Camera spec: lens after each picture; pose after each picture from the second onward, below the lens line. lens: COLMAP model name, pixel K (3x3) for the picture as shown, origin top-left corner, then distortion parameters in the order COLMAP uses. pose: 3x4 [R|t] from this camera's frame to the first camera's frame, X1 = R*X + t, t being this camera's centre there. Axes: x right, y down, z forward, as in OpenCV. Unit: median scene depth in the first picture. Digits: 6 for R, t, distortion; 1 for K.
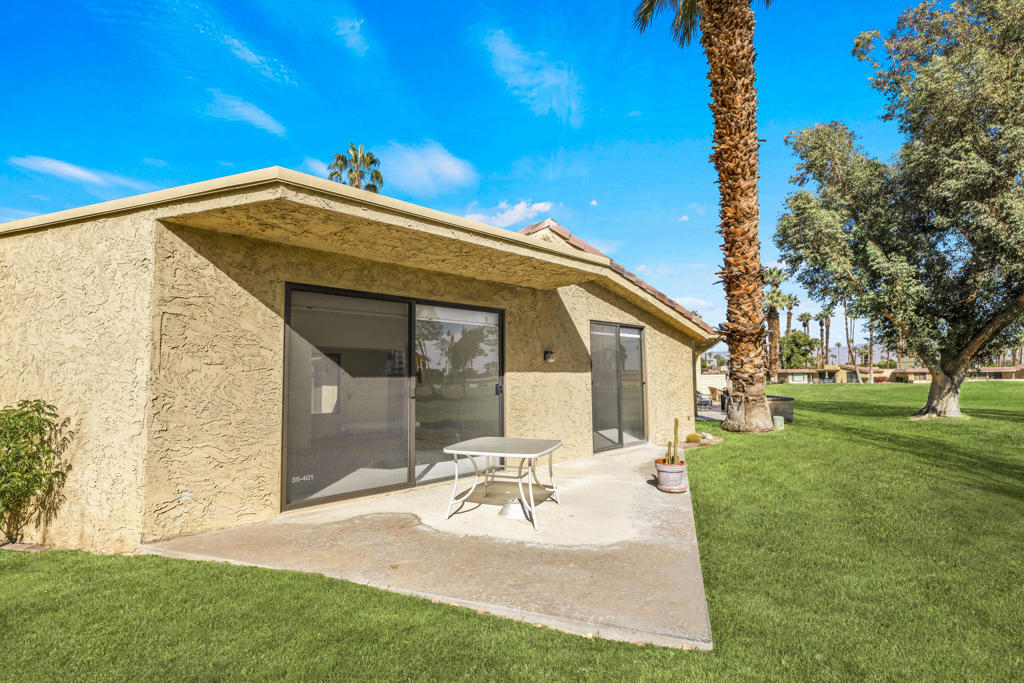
lens RADIAL K [[446.5, 0, 517.8], [0, 446.5, 335.8], [0, 0, 1]] dist [0.003006, 0.000157]
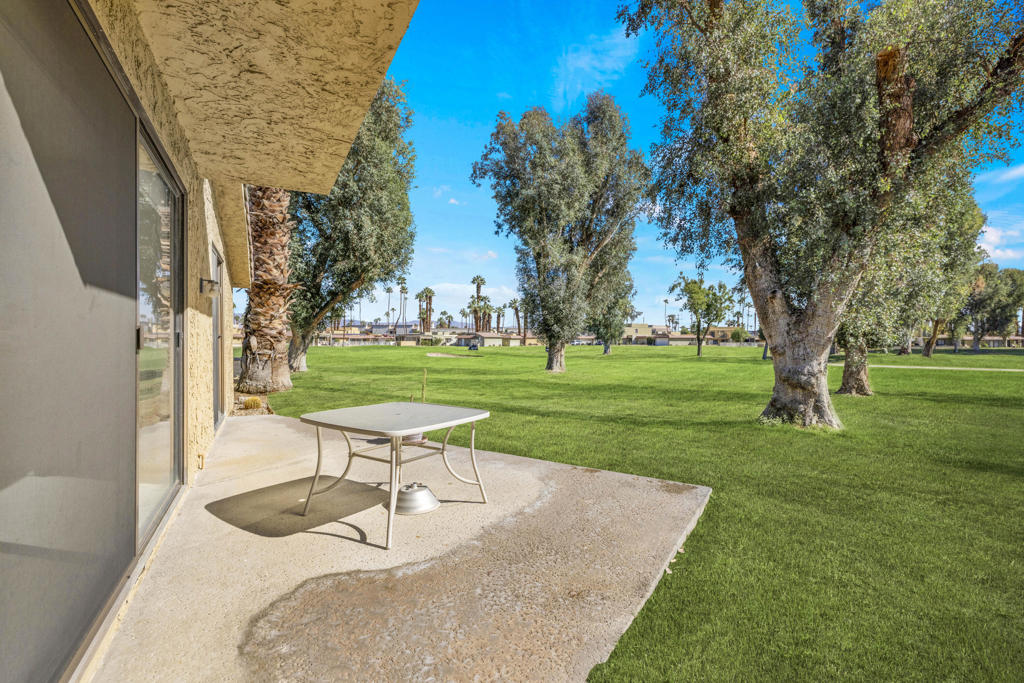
lens RADIAL K [[446.5, 0, 517.8], [0, 446.5, 335.8], [0, 0, 1]] dist [0.003006, 0.000157]
pose [[0.244931, 0.018683, 0.969360, -0.614310], [-0.093727, 0.995588, 0.004494, 0.102912], [-0.965000, -0.091956, 0.245601, 0.639490]]
